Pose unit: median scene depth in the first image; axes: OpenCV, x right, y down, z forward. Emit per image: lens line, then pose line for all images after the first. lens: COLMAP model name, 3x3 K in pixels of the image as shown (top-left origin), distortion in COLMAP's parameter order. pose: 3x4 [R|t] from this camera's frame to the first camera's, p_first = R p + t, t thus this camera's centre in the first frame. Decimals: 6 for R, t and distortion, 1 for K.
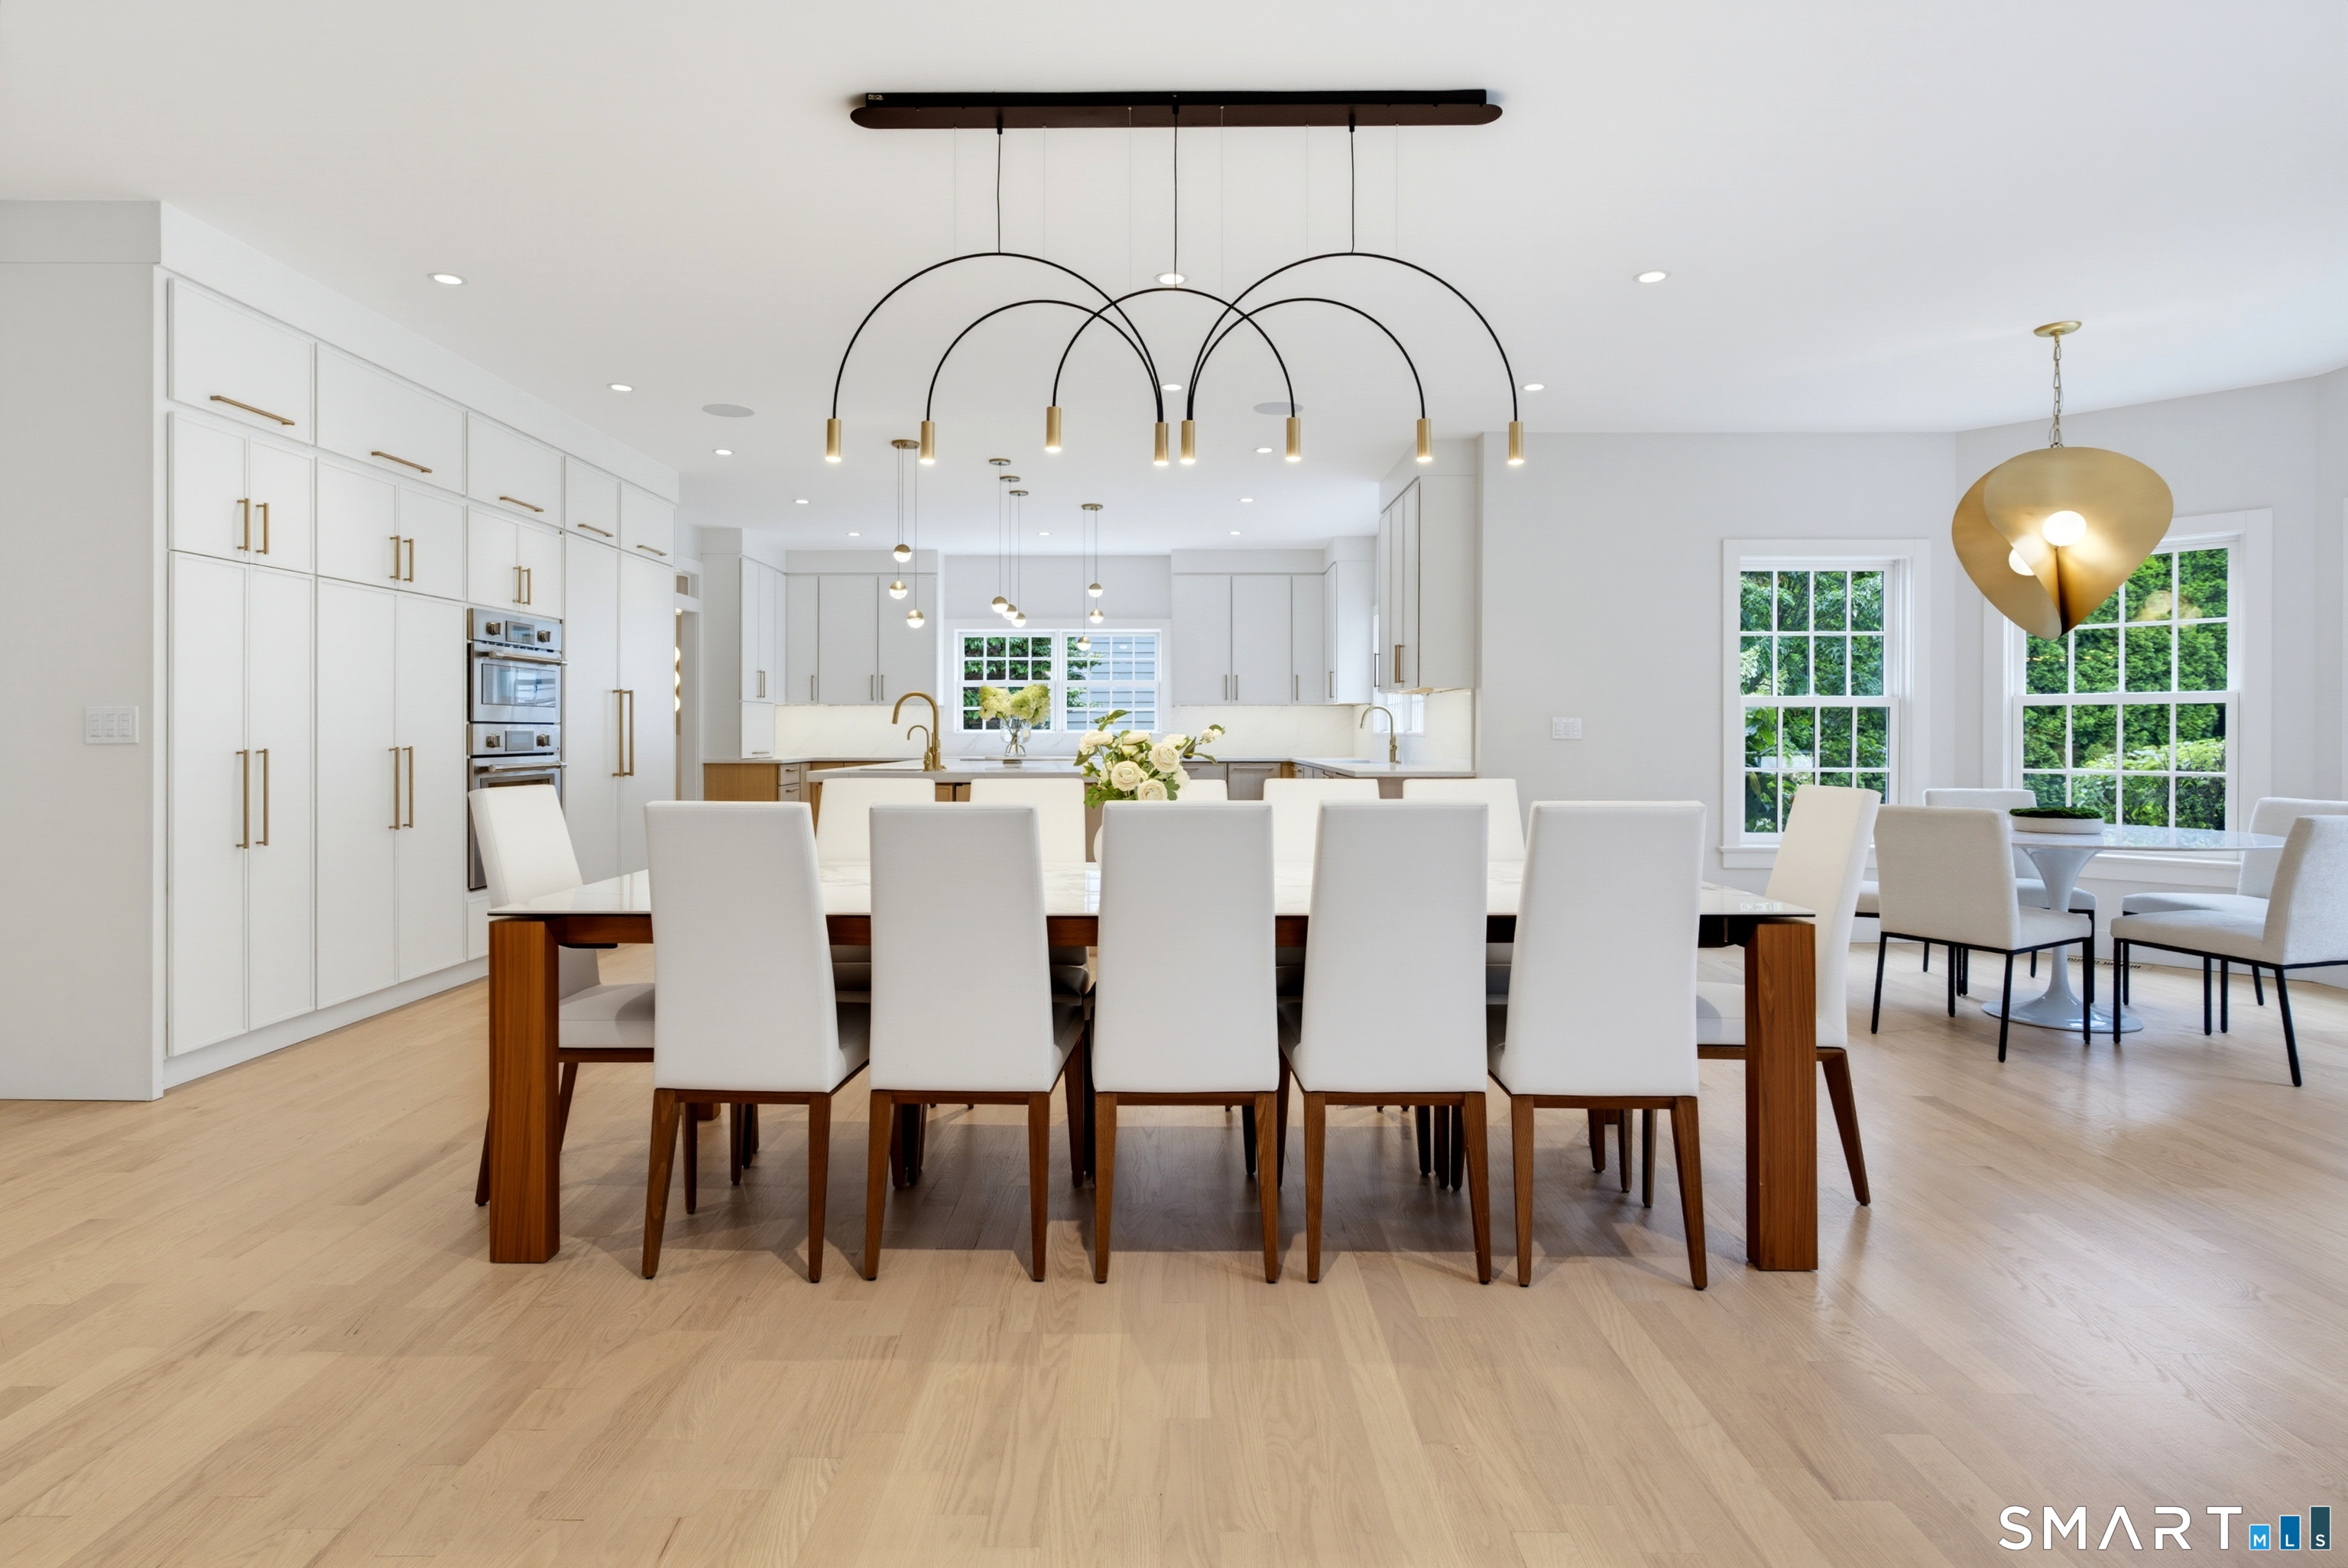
lens RADIAL K [[1190.3, 0, 1174.0], [0, 1190.3, 735.1], [0, 0, 1]] dist [-0.007141, 0.002014]
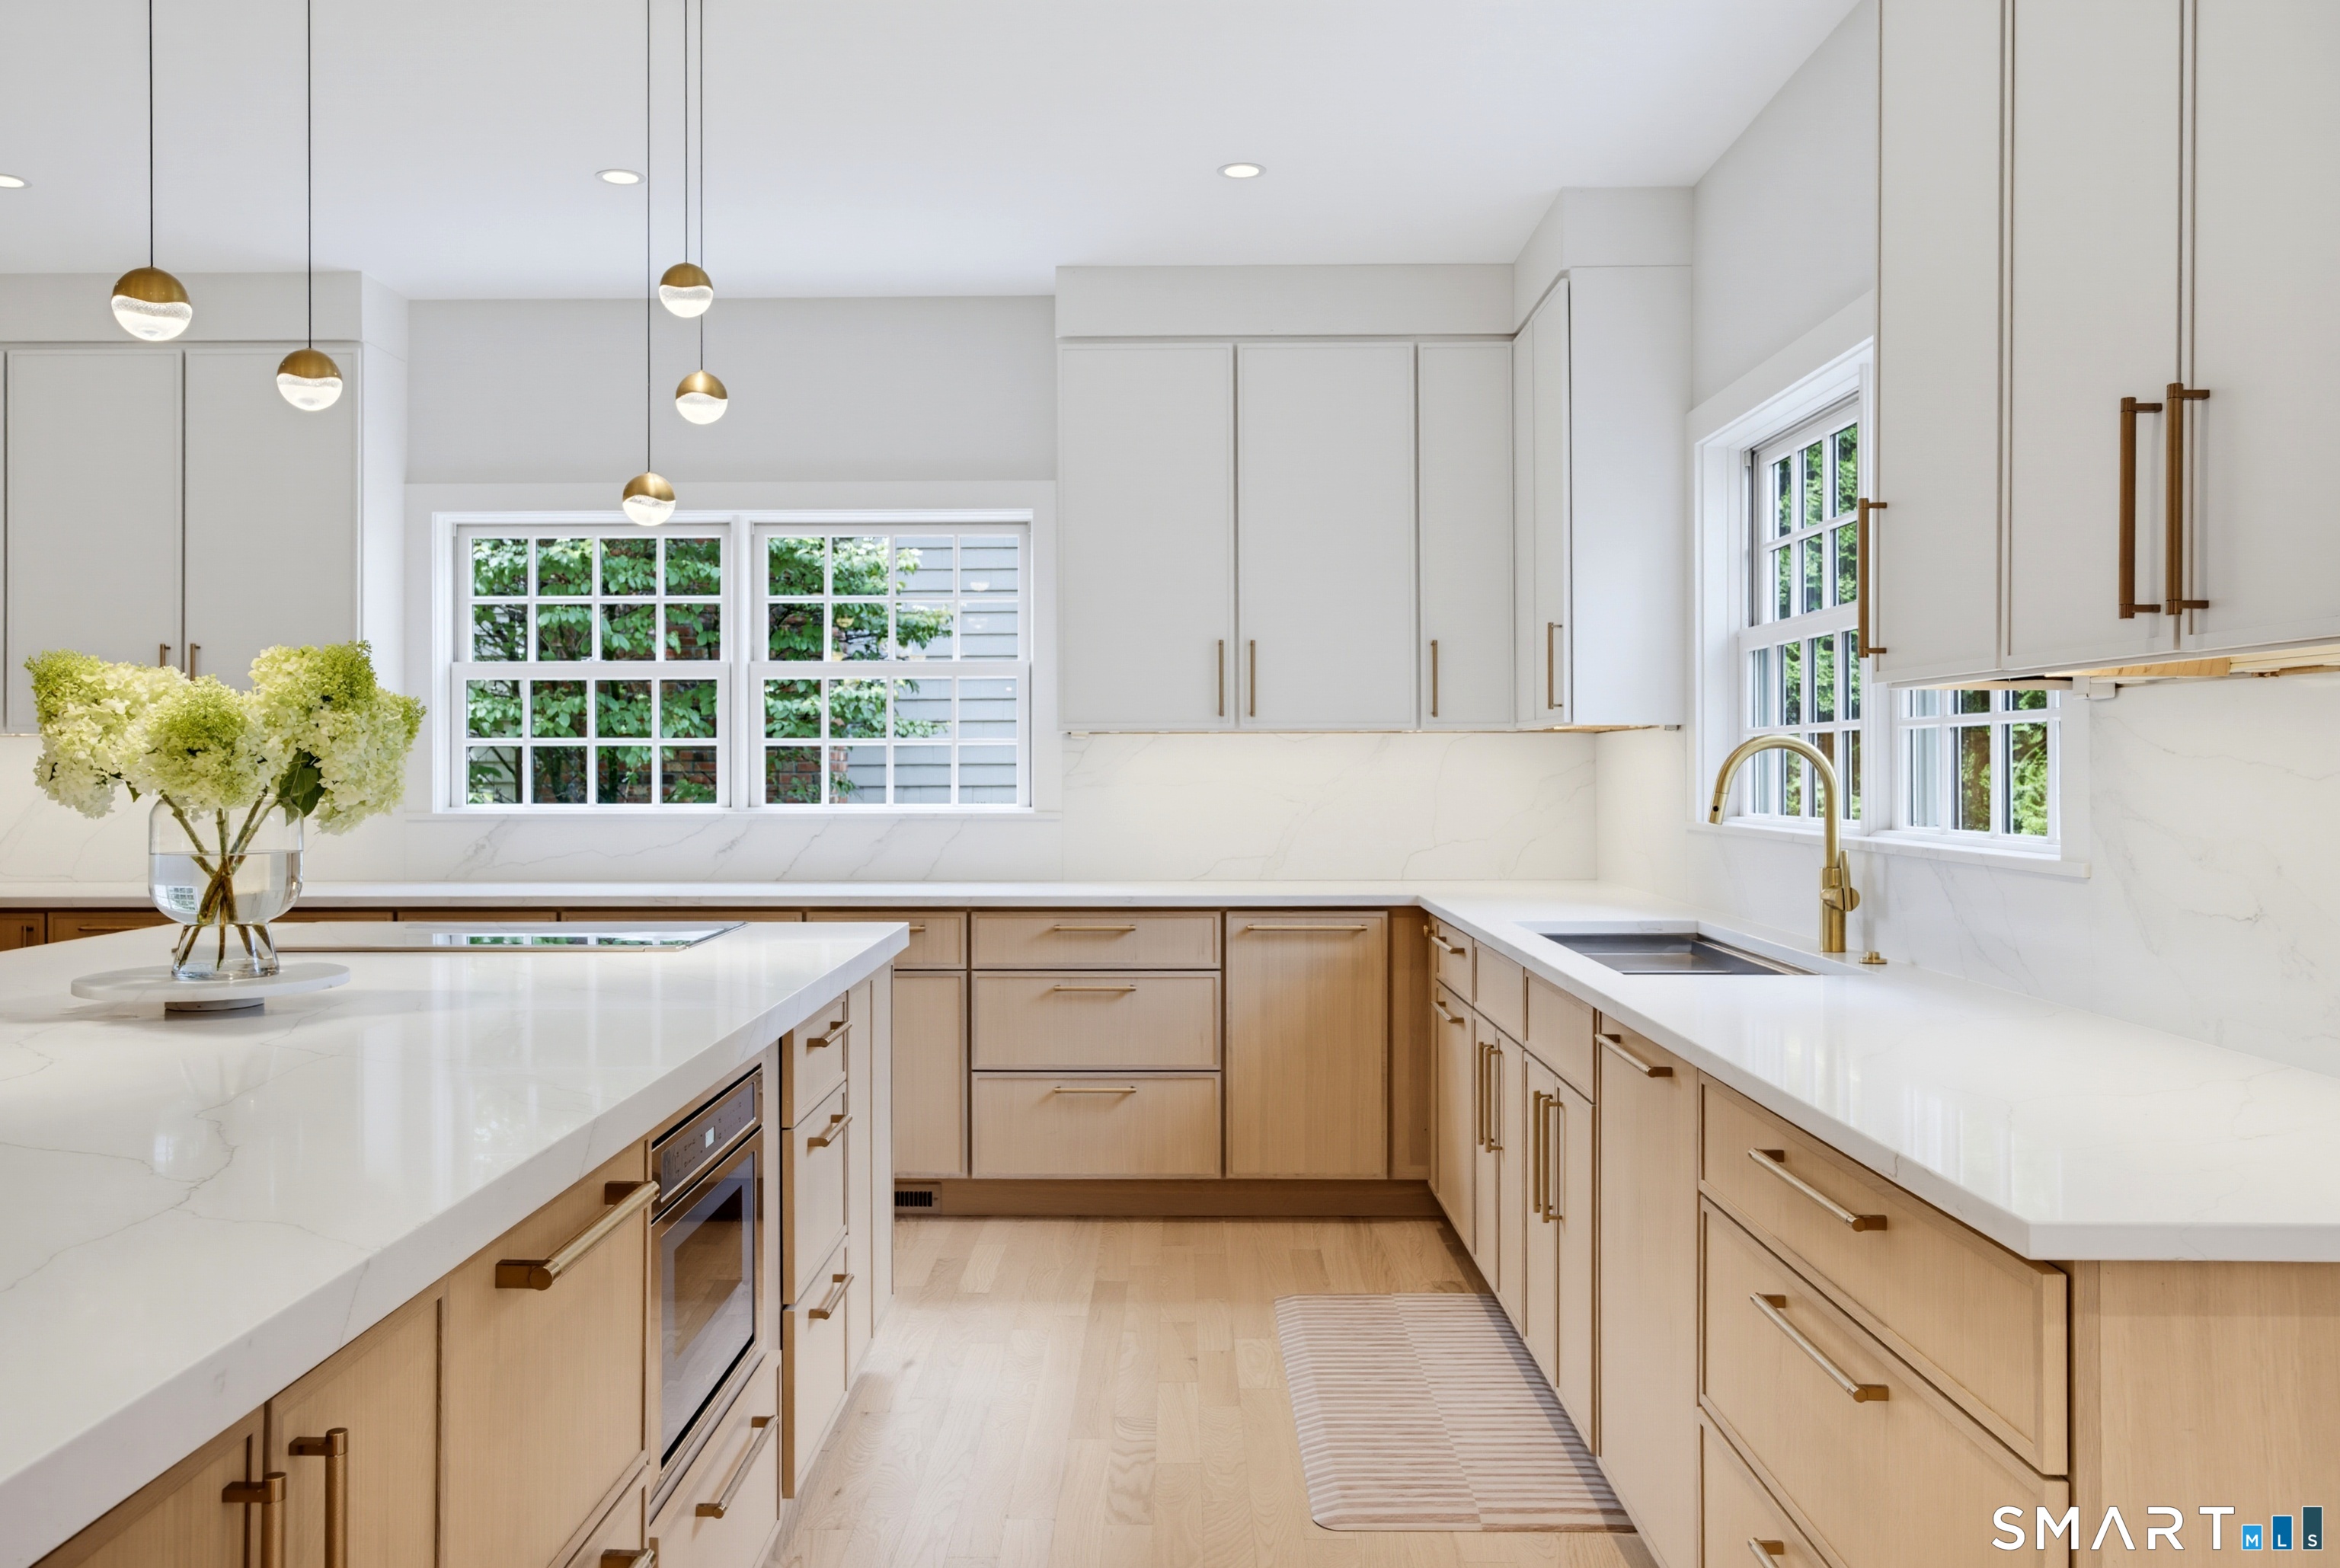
lens RADIAL K [[1850.5, 0, 1148.3], [0, 1850.5, 762.2], [0, 0, 1]] dist [-0.008675, -0.001600]
pose [[0.999843, -0.002114, -0.017613, 0.065132], [0.002042, 0.999989, -0.004129, -0.029374], [0.017621, 0.004092, 0.999836, 0.968472]]
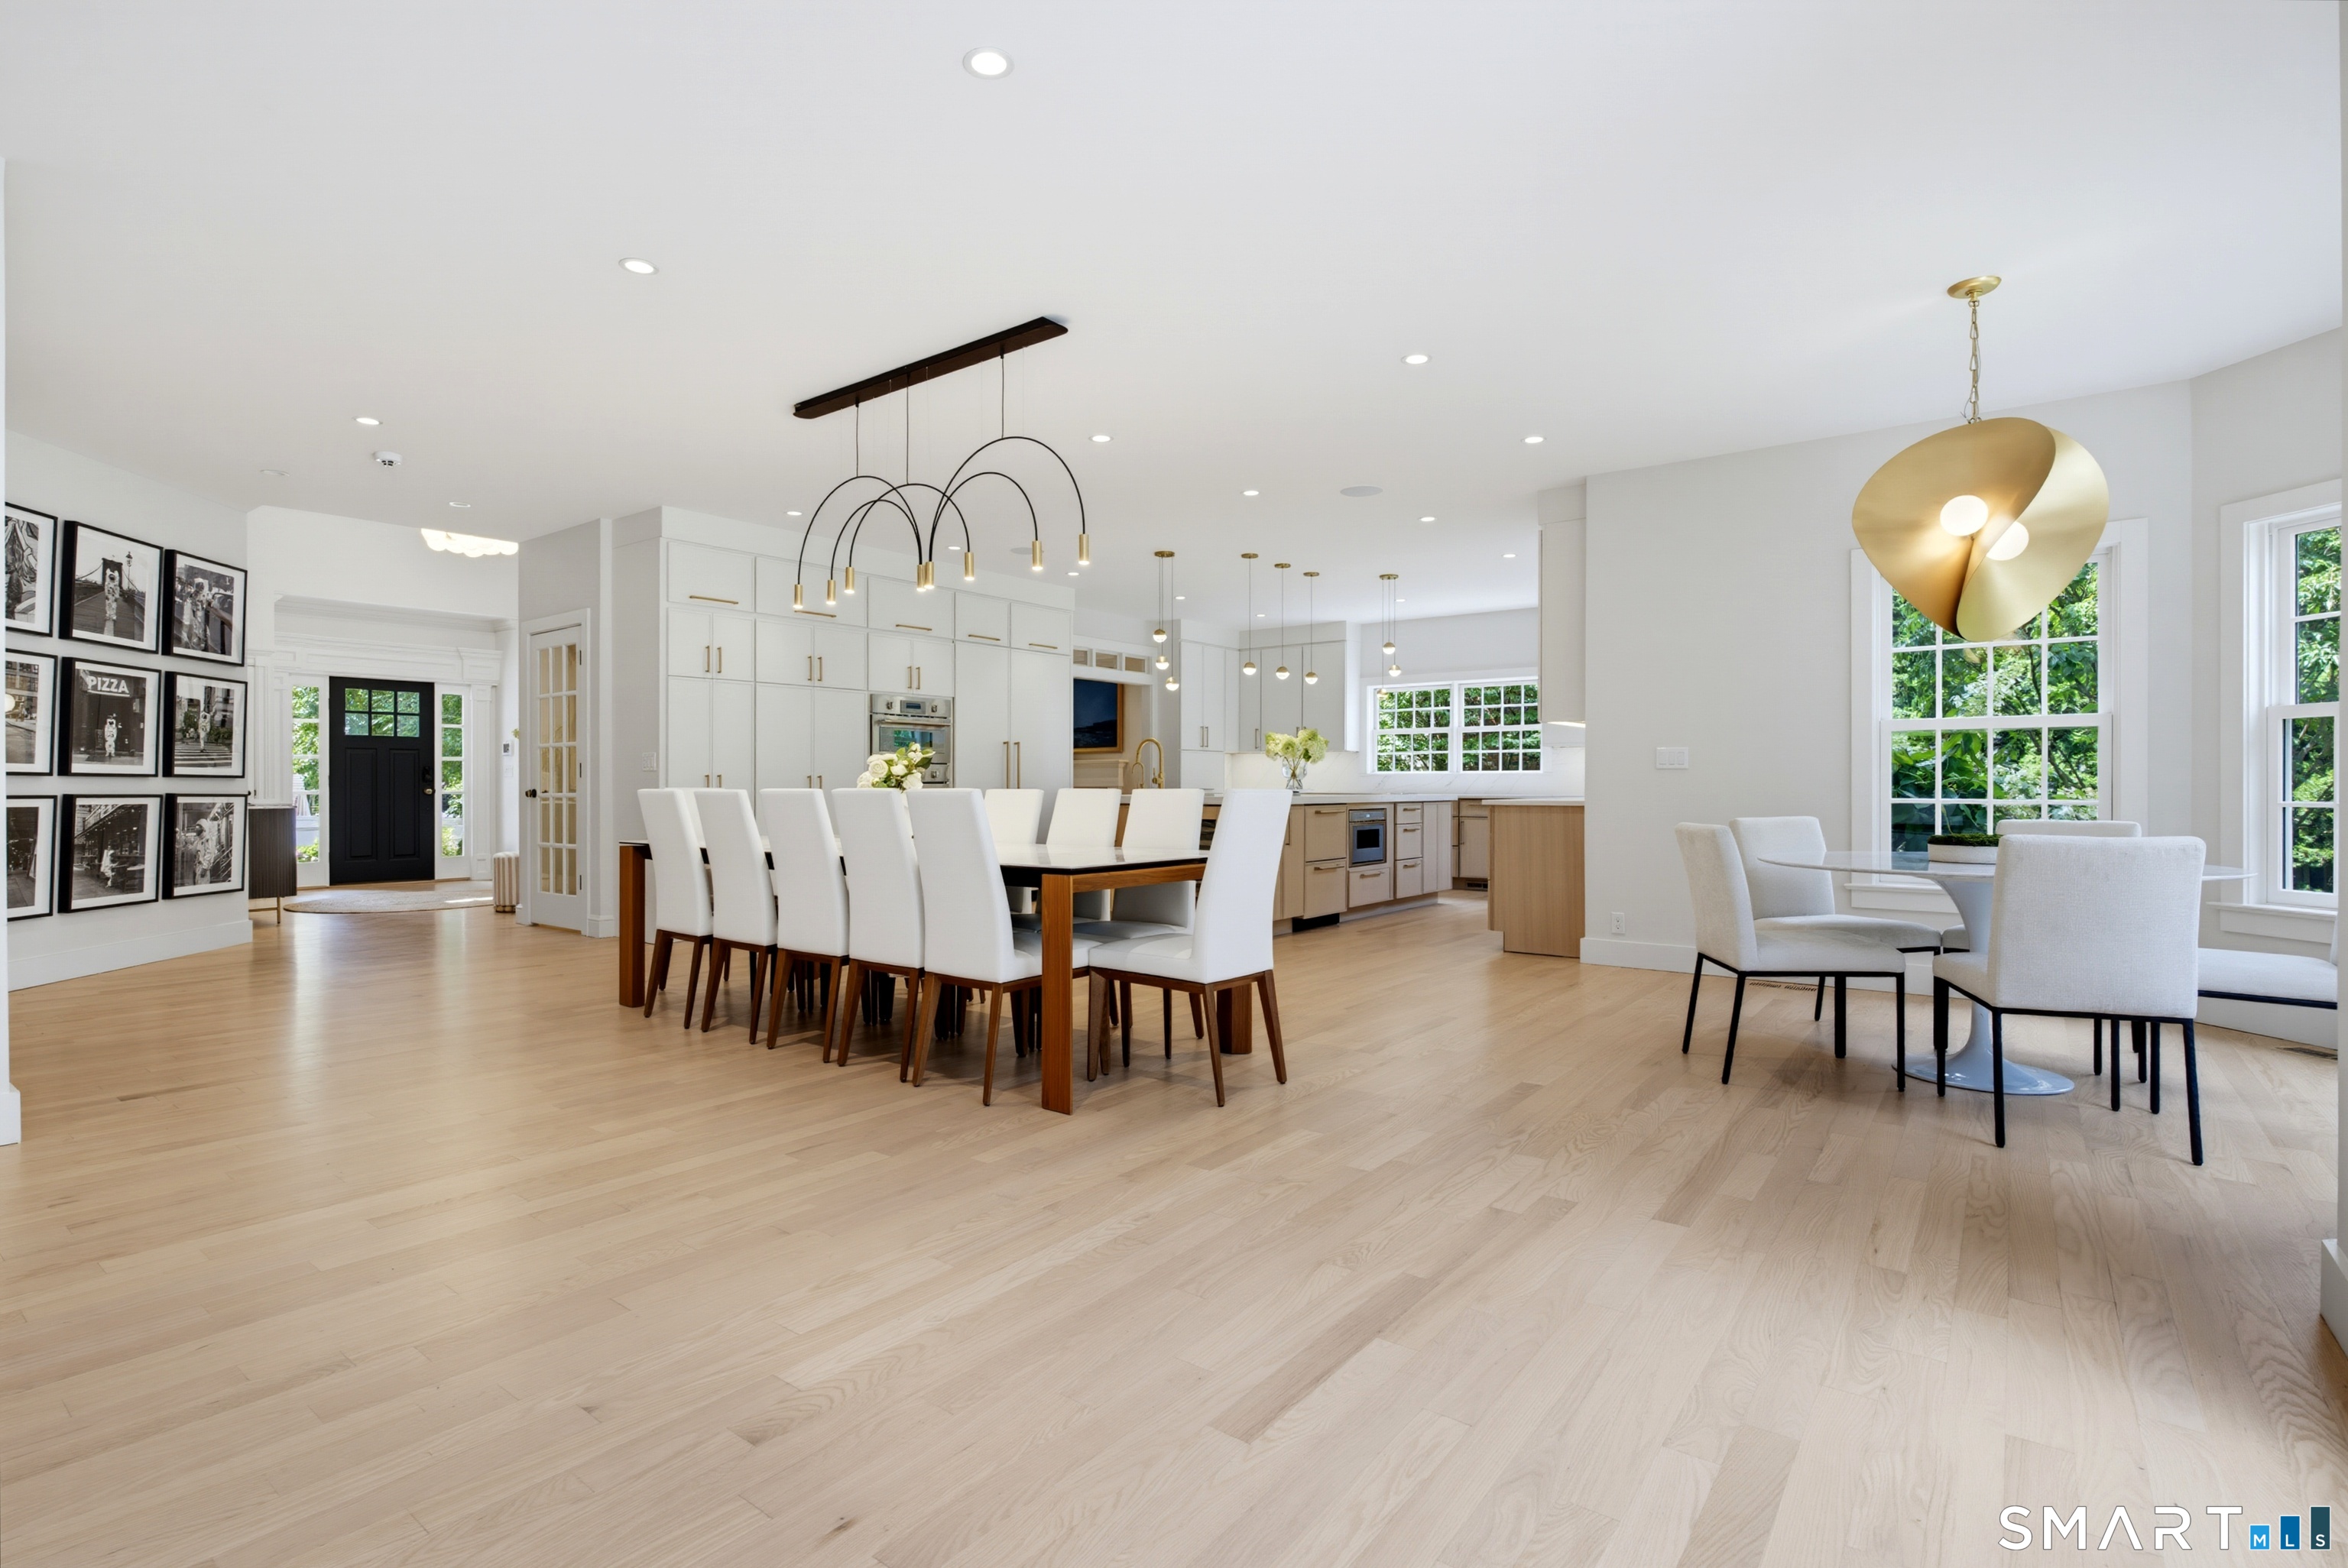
lens RADIAL K [[1136.5, 0, 1170.3], [0, 1136.5, 780.9], [0, 0, 1]] dist [-0.011926, -0.000706]
pose [[0.796446, -0.003223, -0.604701, 0.694652], [-0.001129, 0.999976, -0.006817, 0.025181], [0.604709, 0.006112, 0.796423, -0.016314]]
